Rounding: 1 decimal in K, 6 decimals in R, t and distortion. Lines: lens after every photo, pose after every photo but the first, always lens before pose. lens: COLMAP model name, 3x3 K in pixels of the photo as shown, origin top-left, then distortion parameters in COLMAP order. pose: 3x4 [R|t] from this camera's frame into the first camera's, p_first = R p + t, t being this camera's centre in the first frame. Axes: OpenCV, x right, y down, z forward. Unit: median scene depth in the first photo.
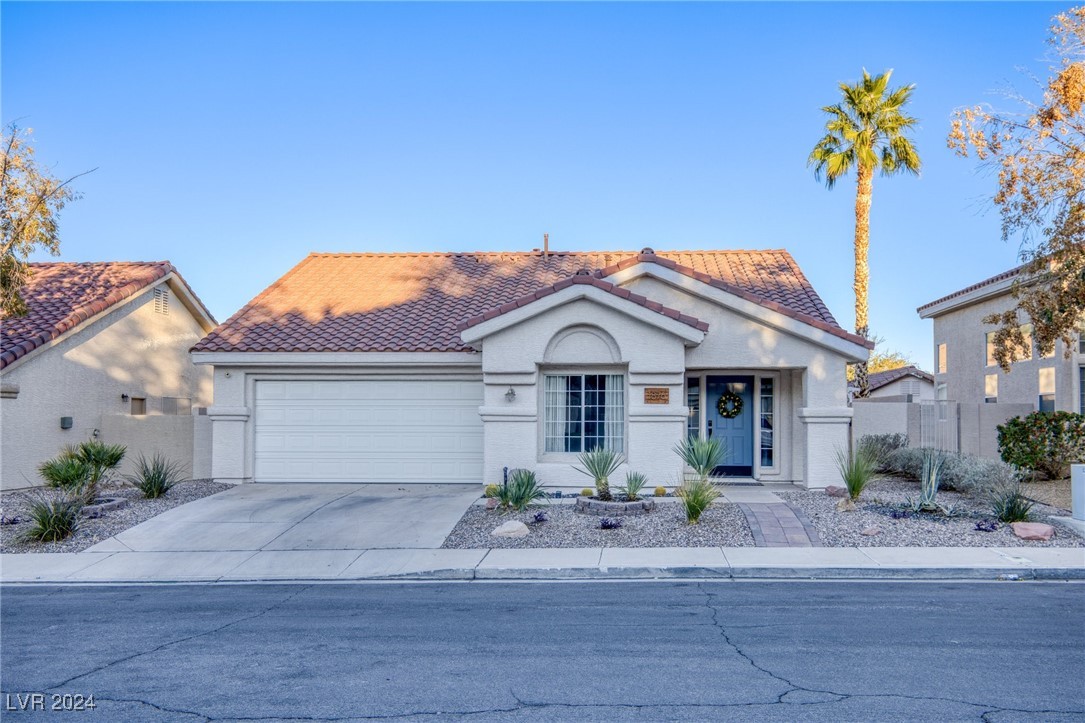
lens RADIAL K [[1021.9, 0, 542.6], [0, 1021.9, 363.5], [0, 0, 1]] dist [0.026838, 0.000000]
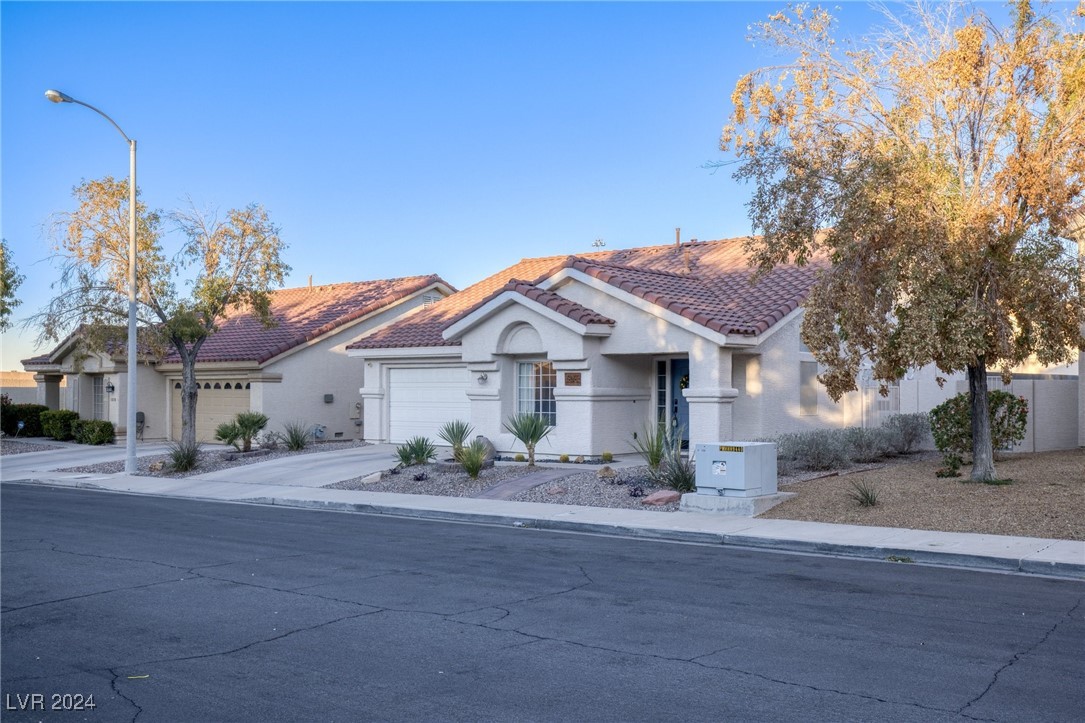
lens RADIAL K [[1089.2, 0, 542.2], [0, 1089.2, 360.0], [0, 0, 1]] dist [0.012084, 0.000000]
pose [[0.807180, -0.017500, -0.590047, 0.826484], [0.032901, 0.999340, 0.015369, -0.011342], [0.589388, -0.031818, 0.807223, -0.047705]]
